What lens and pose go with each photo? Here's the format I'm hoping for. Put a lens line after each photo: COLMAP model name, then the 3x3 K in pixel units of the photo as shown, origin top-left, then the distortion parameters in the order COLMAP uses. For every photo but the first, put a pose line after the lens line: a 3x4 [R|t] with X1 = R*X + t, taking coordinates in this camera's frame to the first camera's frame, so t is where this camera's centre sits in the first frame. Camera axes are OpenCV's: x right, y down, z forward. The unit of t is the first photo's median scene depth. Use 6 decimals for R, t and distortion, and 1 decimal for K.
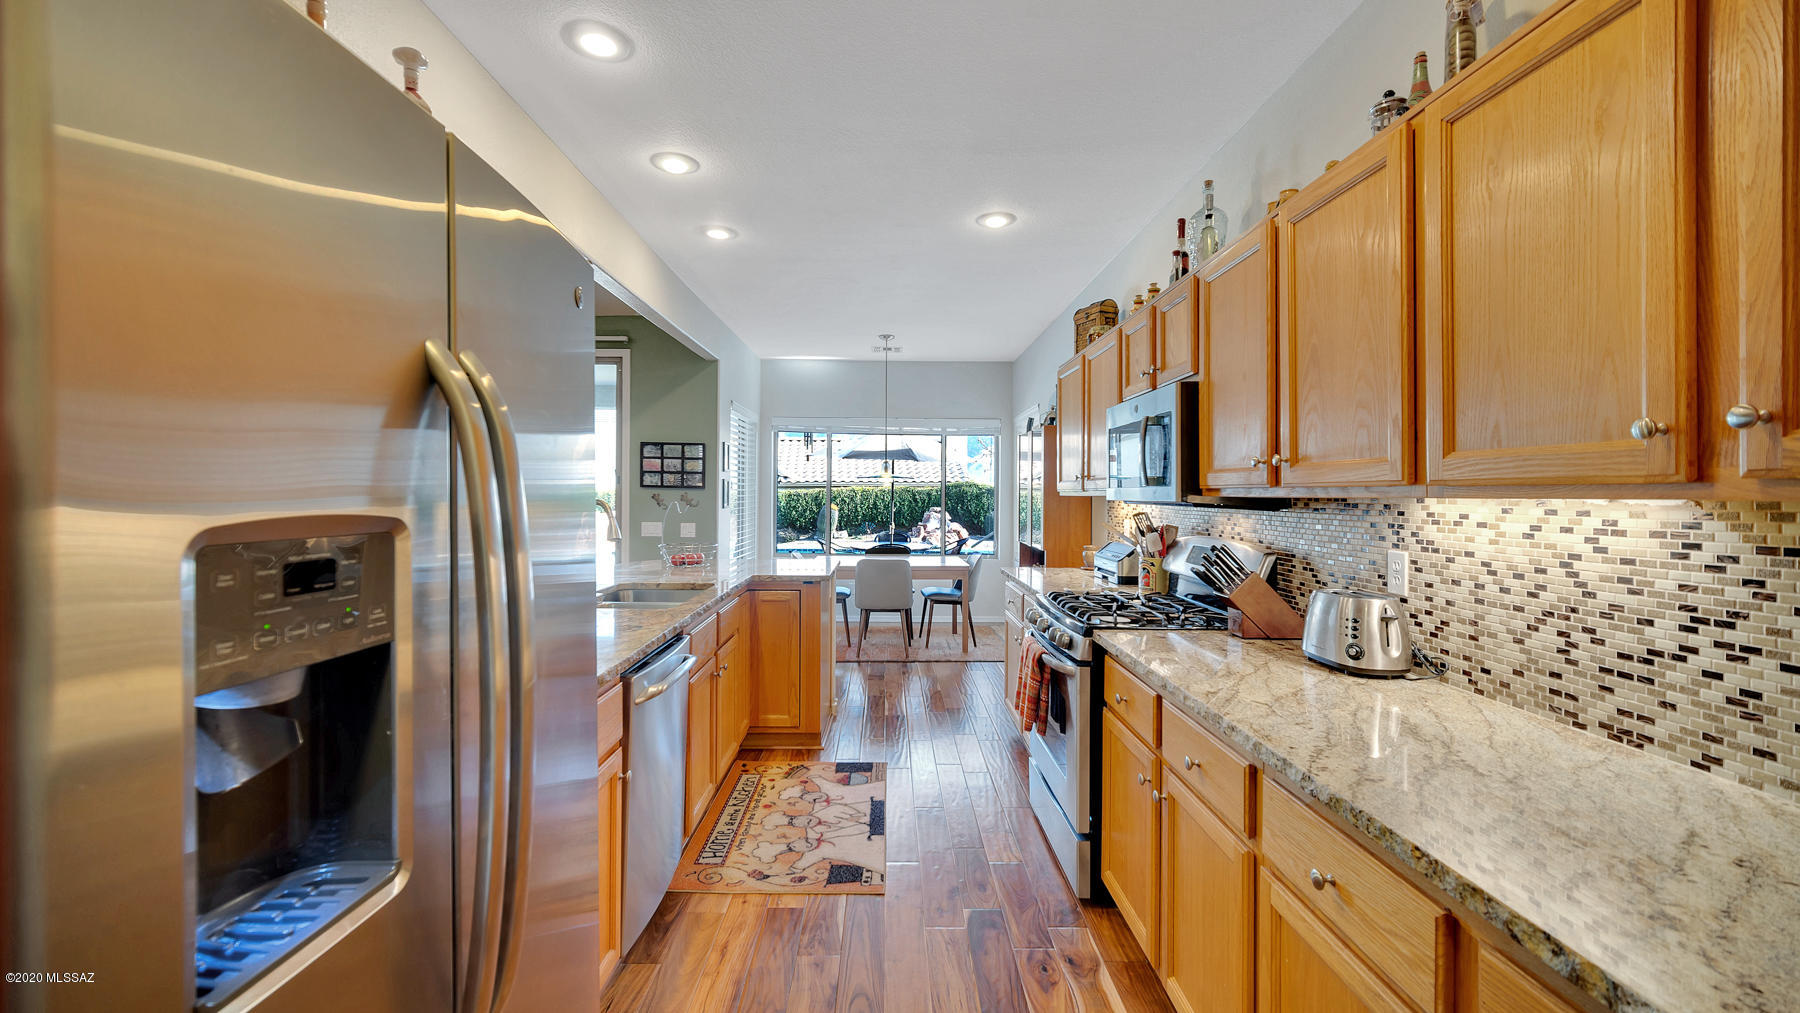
lens RADIAL K [[716.8, 0, 902.5], [0, 716.8, 495.0], [0, 0, 1]] dist [0.000331, 0.000007]
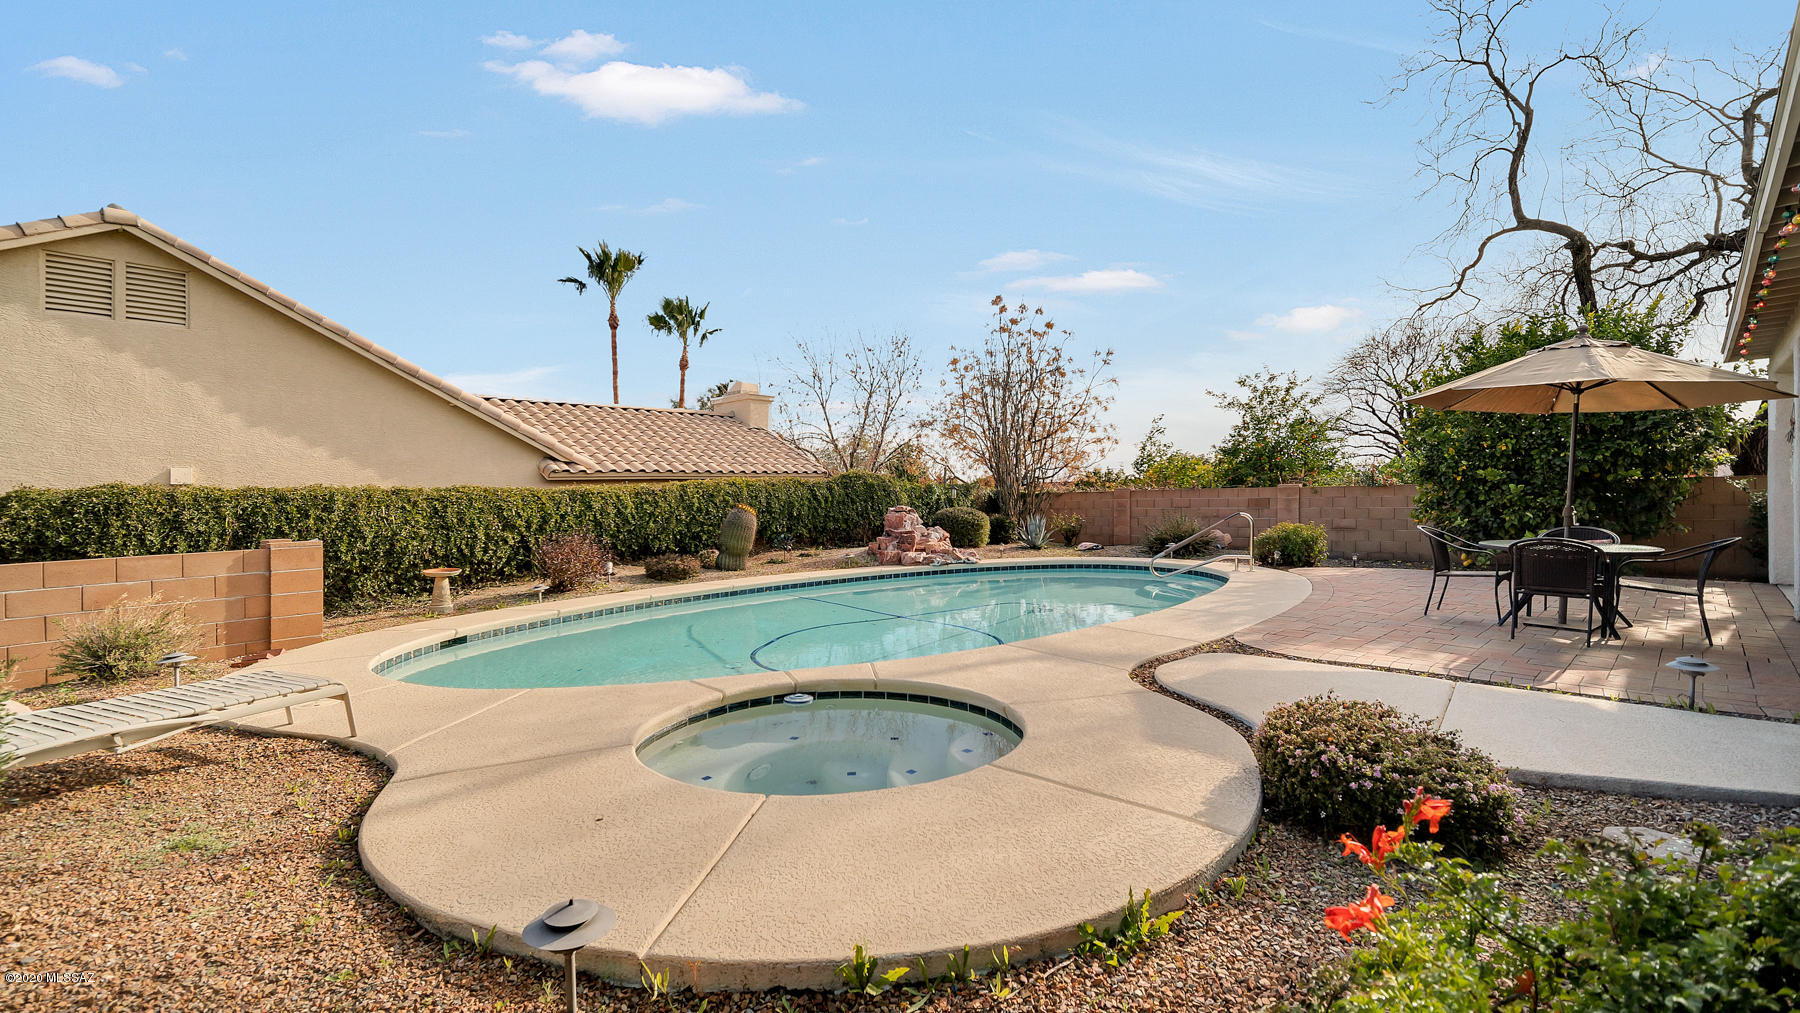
lens RADIAL K [[738.0, 0, 892.2], [0, 738.0, 502.7], [0, 0, 1]] dist [0.001649, 0.000217]
pose [[0.737579, -0.025874, 0.674765, -1.557722], [0.022572, 0.999652, 0.013659, 0.016384], [-0.674884, 0.005156, 0.737906, 1.777062]]
